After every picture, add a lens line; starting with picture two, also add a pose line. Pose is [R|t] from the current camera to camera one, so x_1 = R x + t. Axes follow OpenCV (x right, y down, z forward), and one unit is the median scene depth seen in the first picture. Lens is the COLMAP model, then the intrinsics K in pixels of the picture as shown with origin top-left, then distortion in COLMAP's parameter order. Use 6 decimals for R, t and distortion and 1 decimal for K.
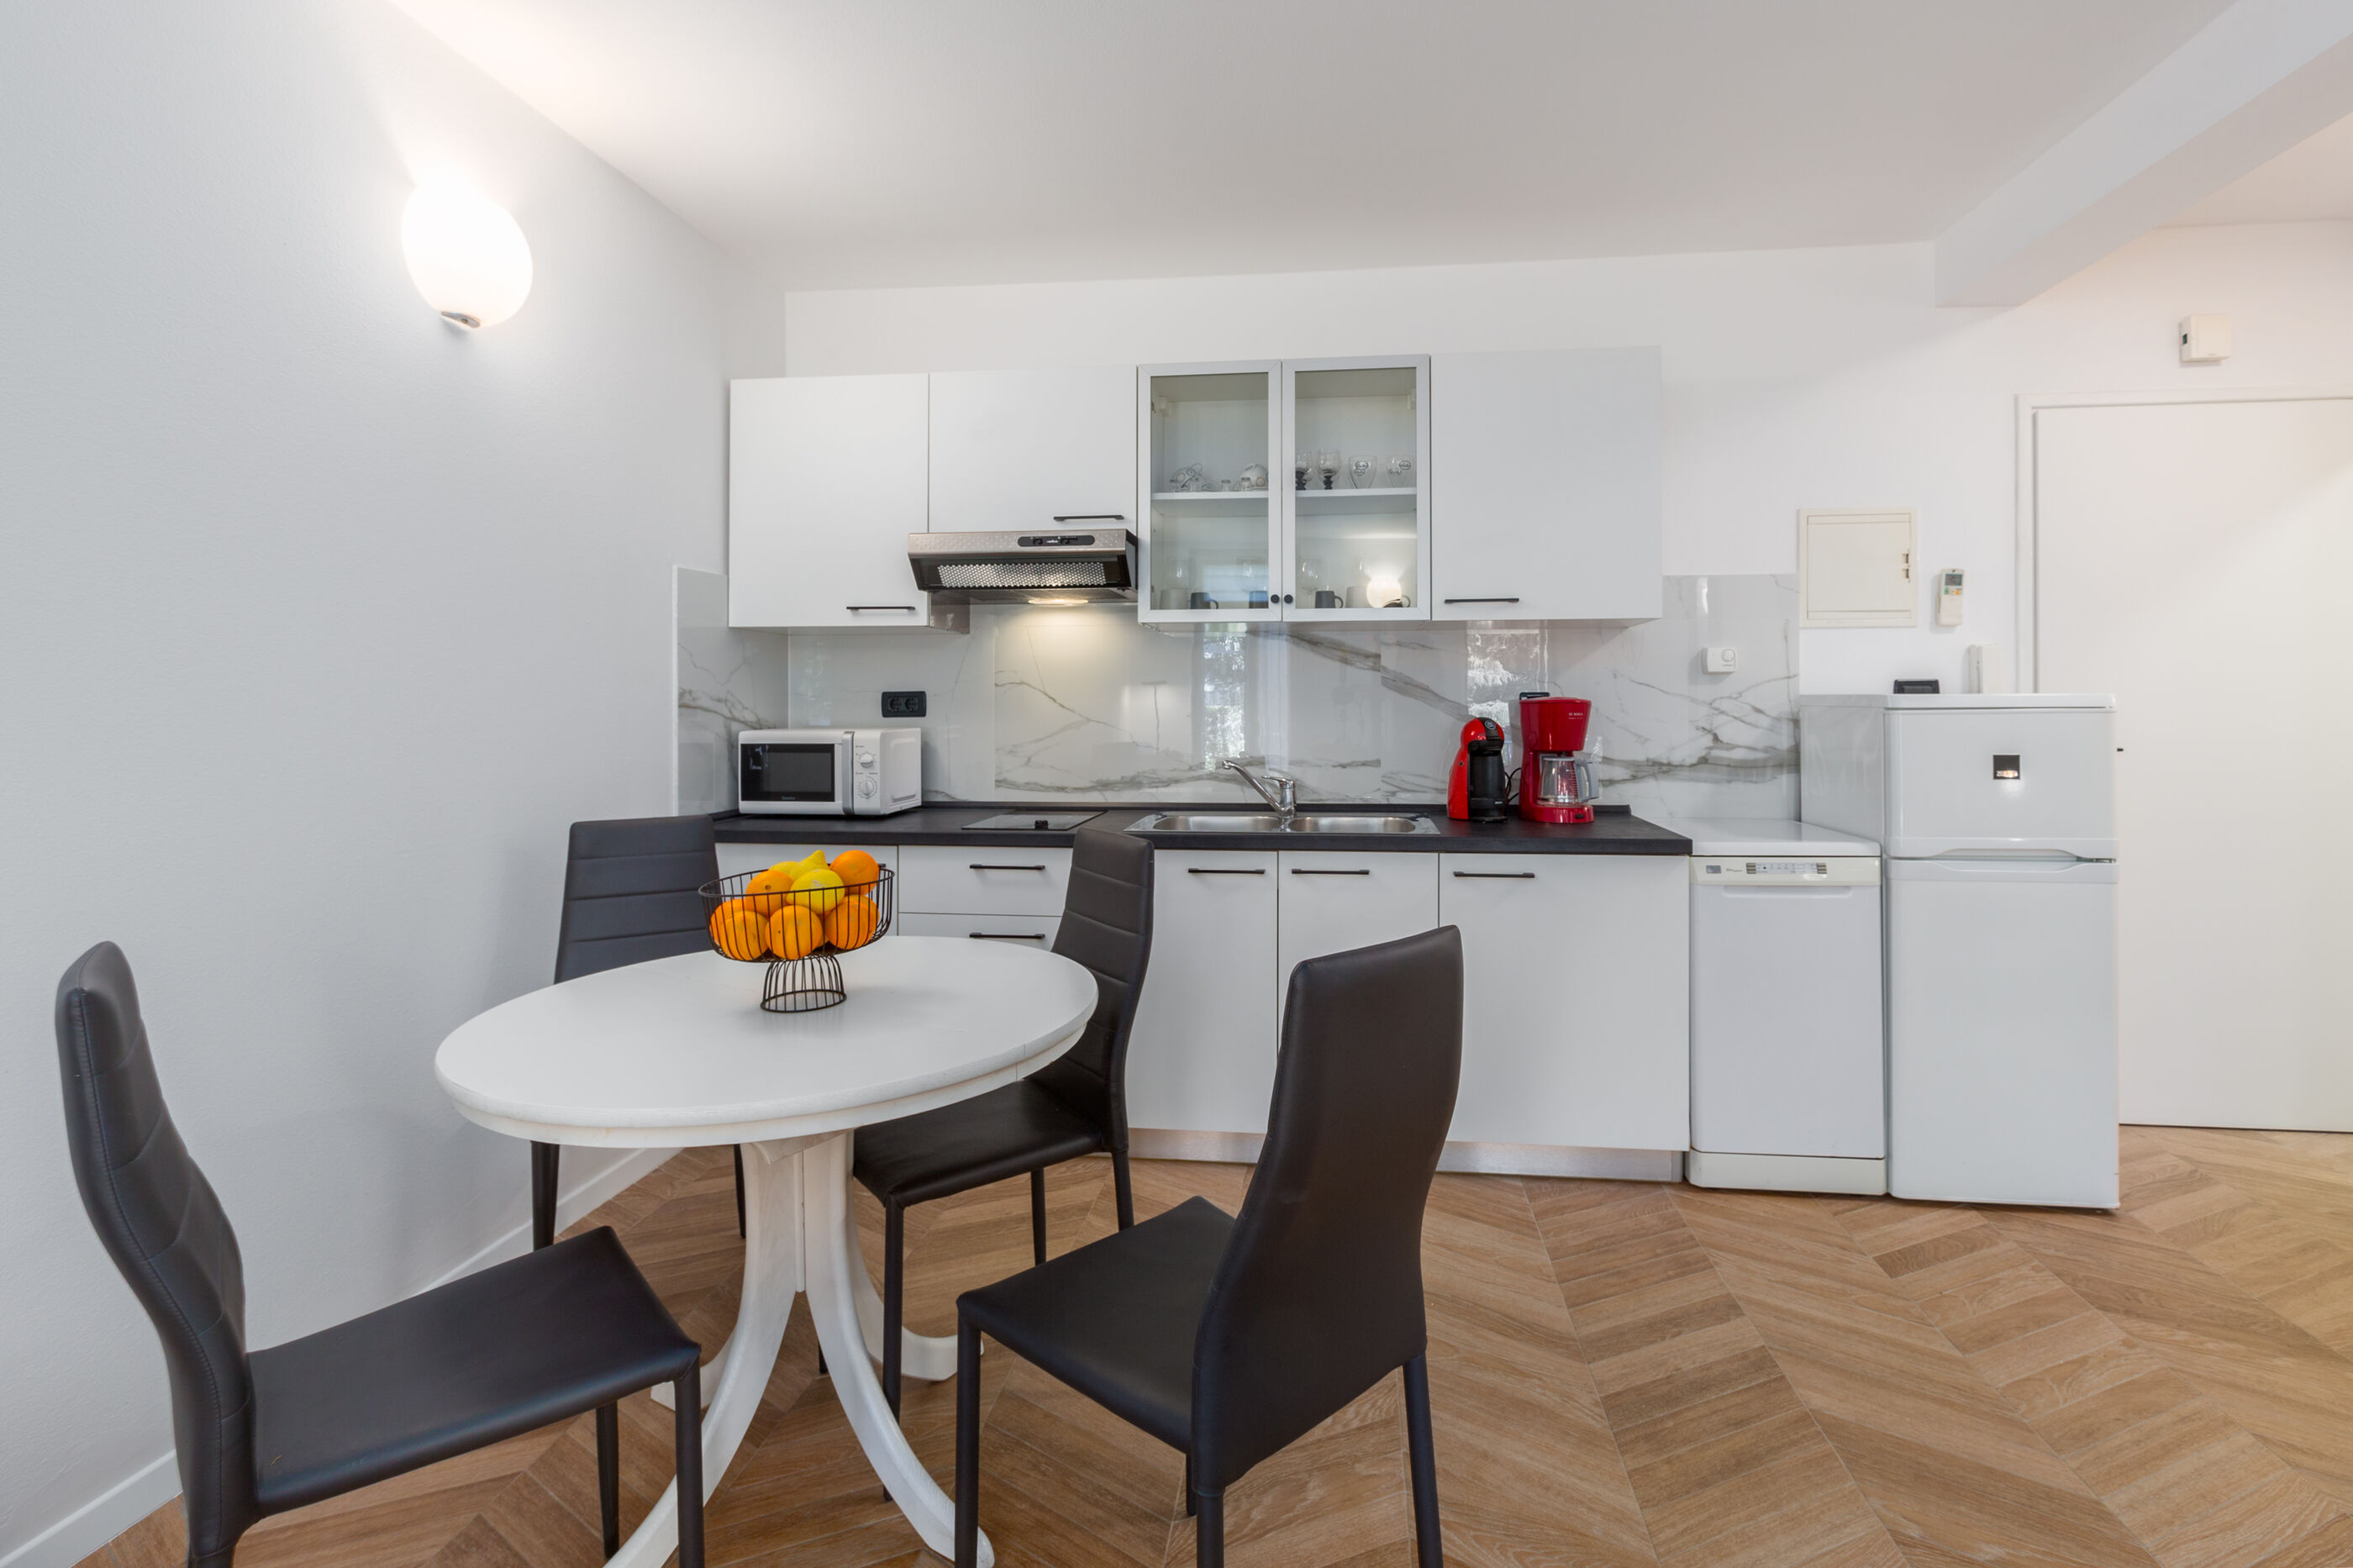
lens RADIAL K [[1120.0, 0, 1198.7], [0, 1120.0, 704.9], [0, 0, 1]] dist [-0.006356, 0.001946]
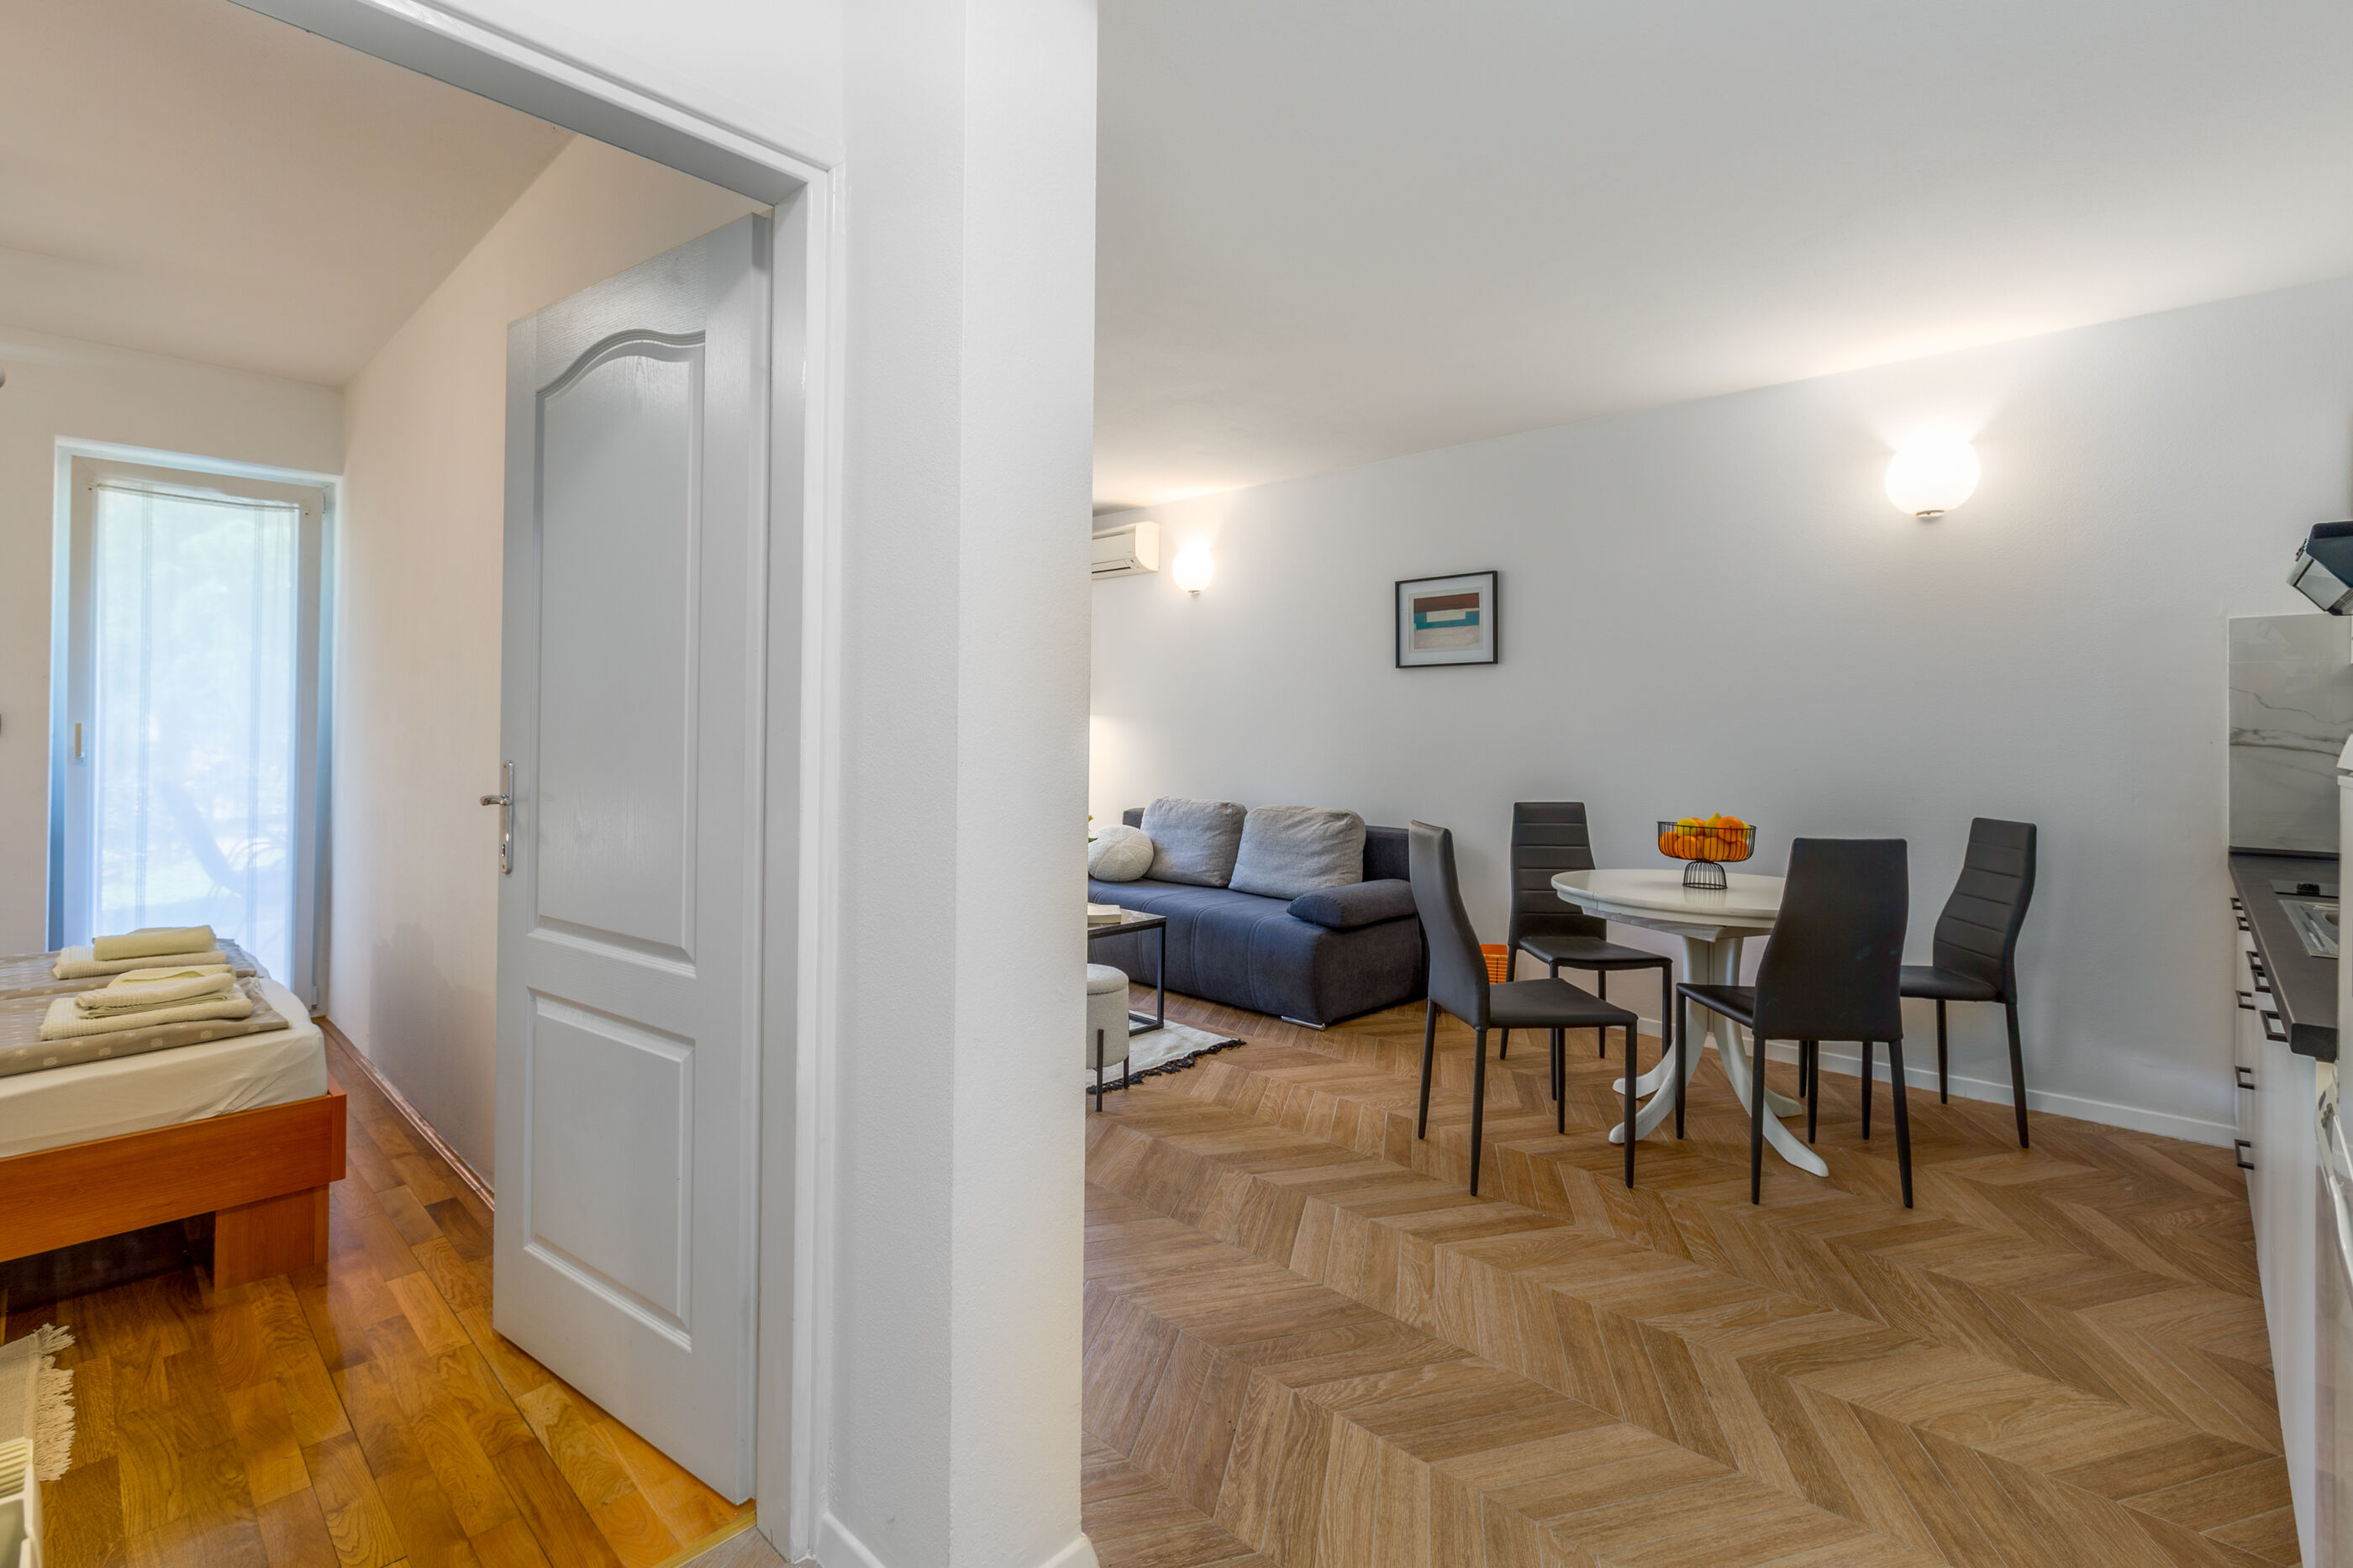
lens RADIAL K [[1080.9, 0, 1172.9], [0, 1080.9, 747.3], [0, 0, 1]] dist [0.000341, -0.000255]
pose [[-0.595190, 0.011471, -0.803503, 1.006397], [-0.009363, 0.999731, 0.021207, -0.007822], [0.803530, 0.020145, -0.594923, 0.788674]]
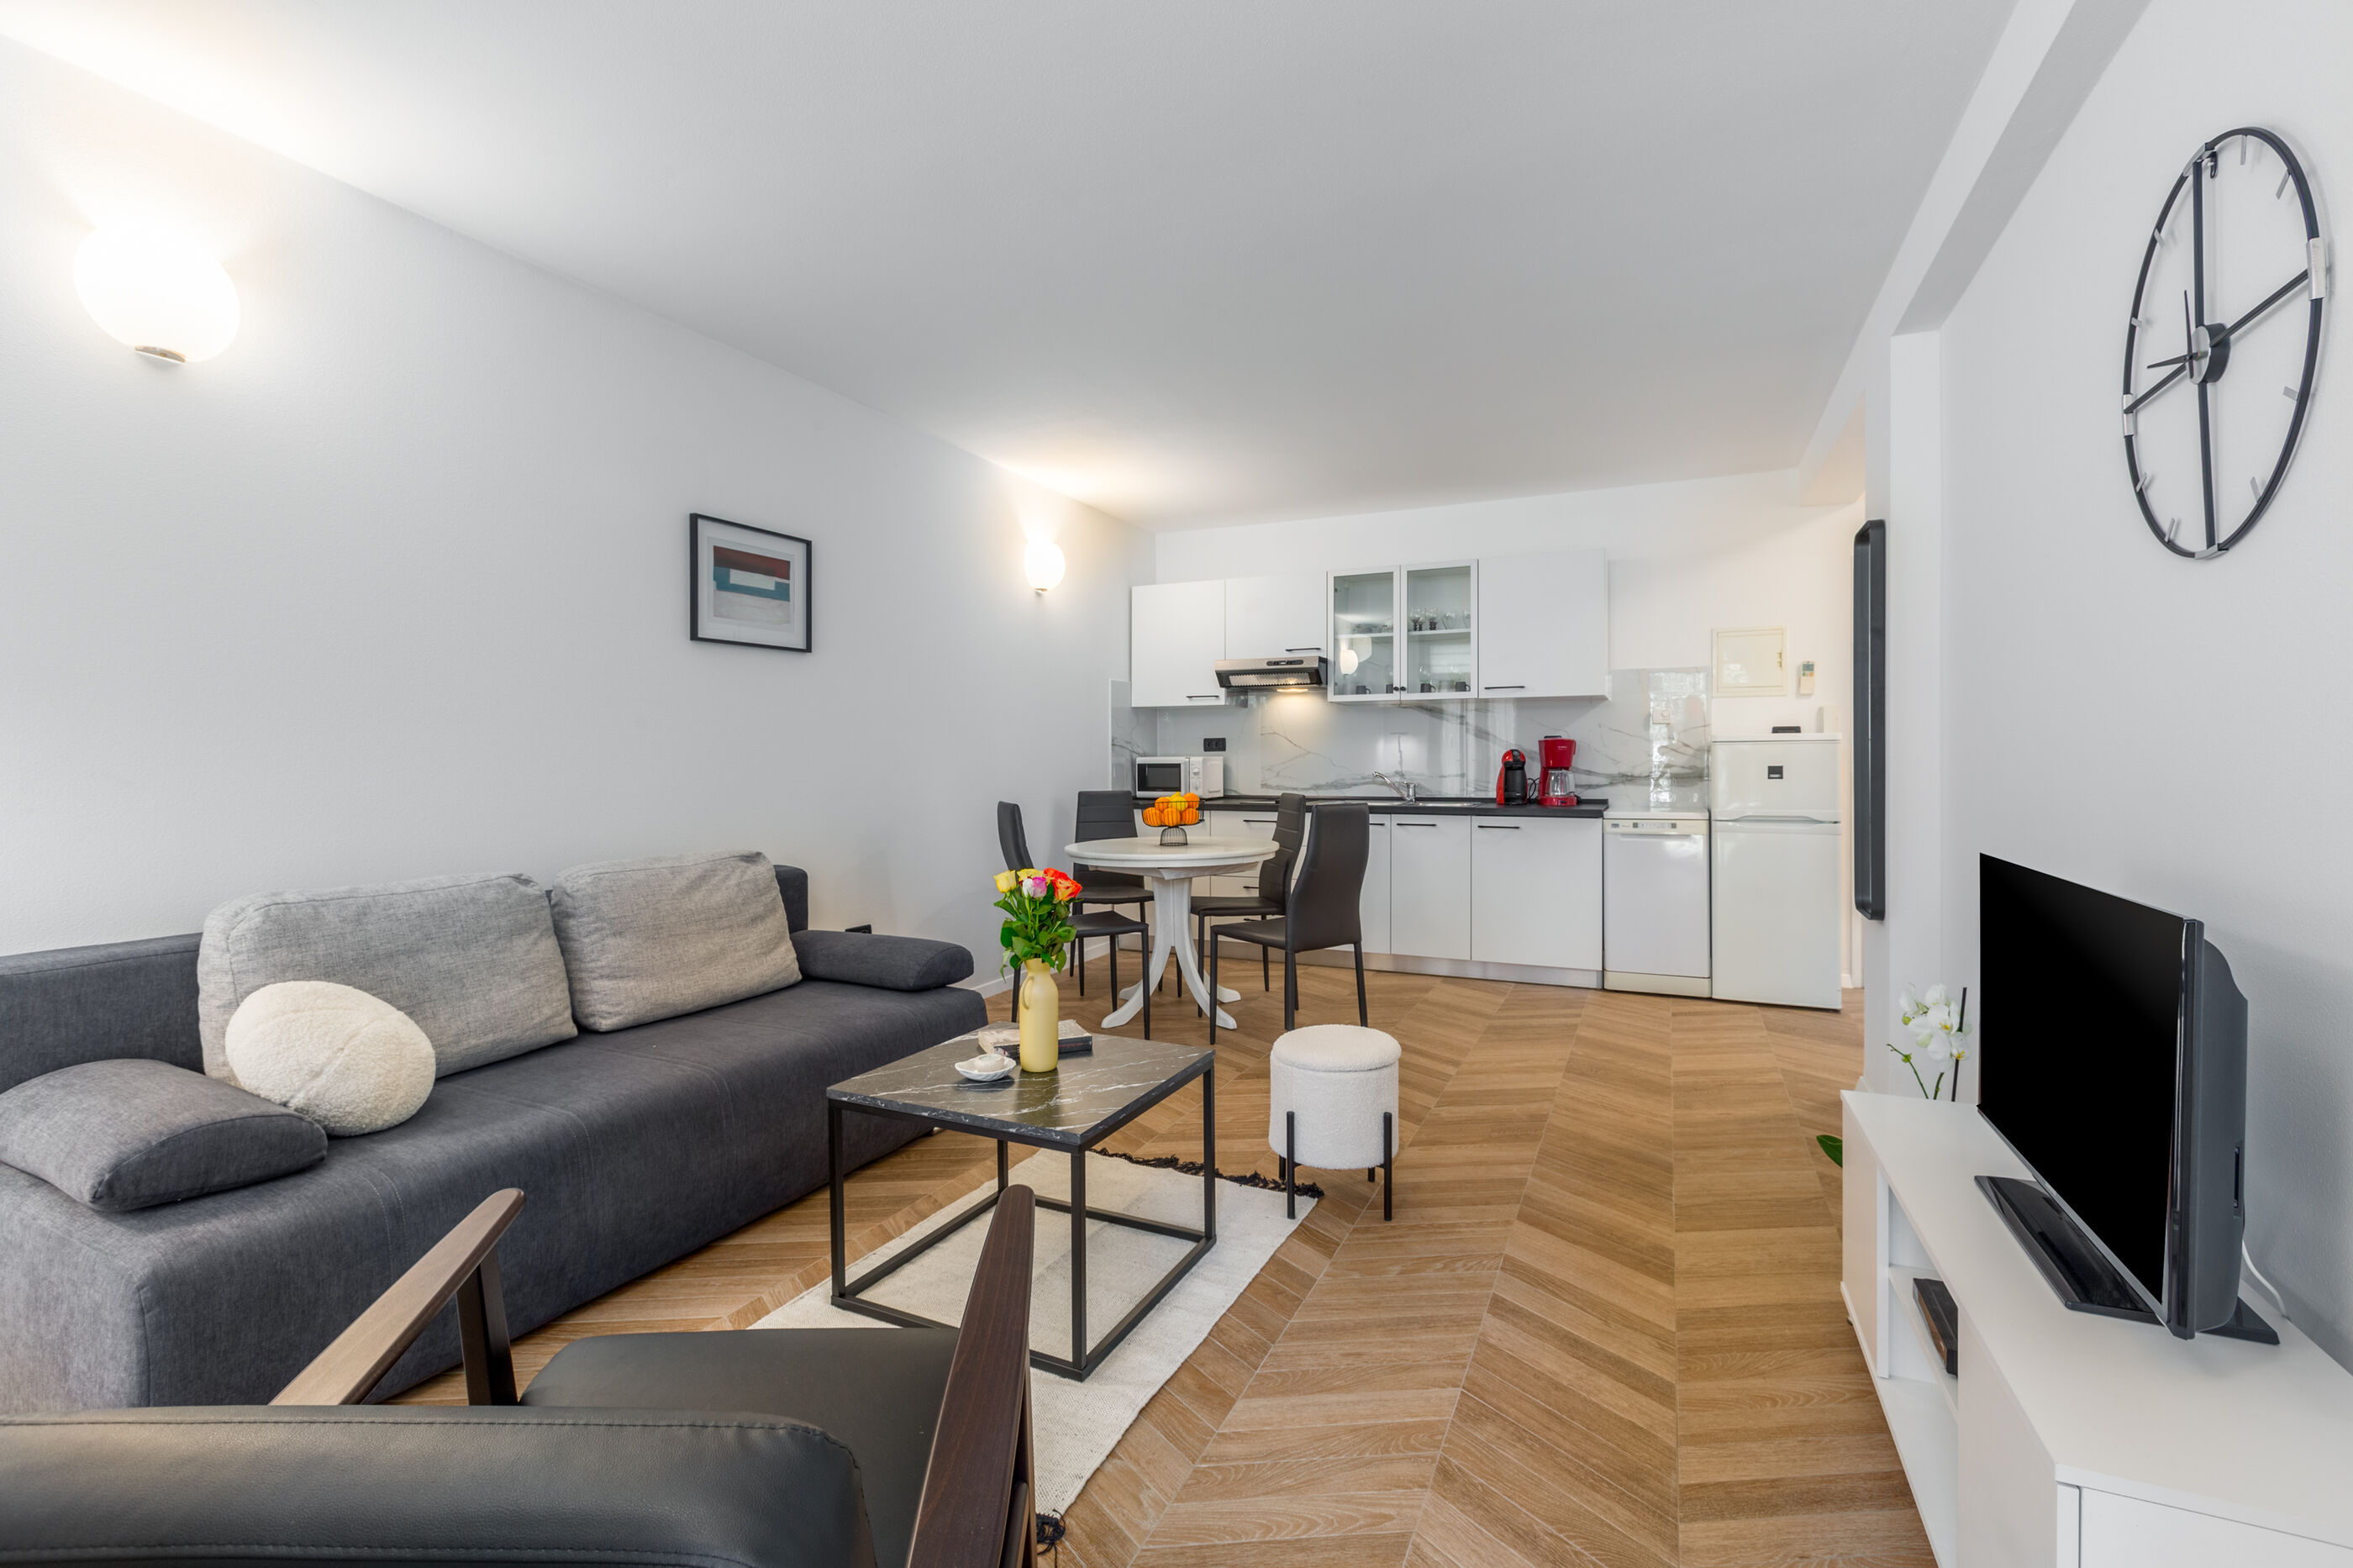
lens RADIAL K [[1080.9, 0, 1163.7], [0, 1080.9, 777.3], [0, 0, 1]] dist [0.000341, -0.000255]
pose [[0.949991, 0.004119, -0.312250, 0.267279], [0.000592, 0.999887, 0.014990, 0.031282], [0.312277, -0.014425, 0.949882, -0.905388]]
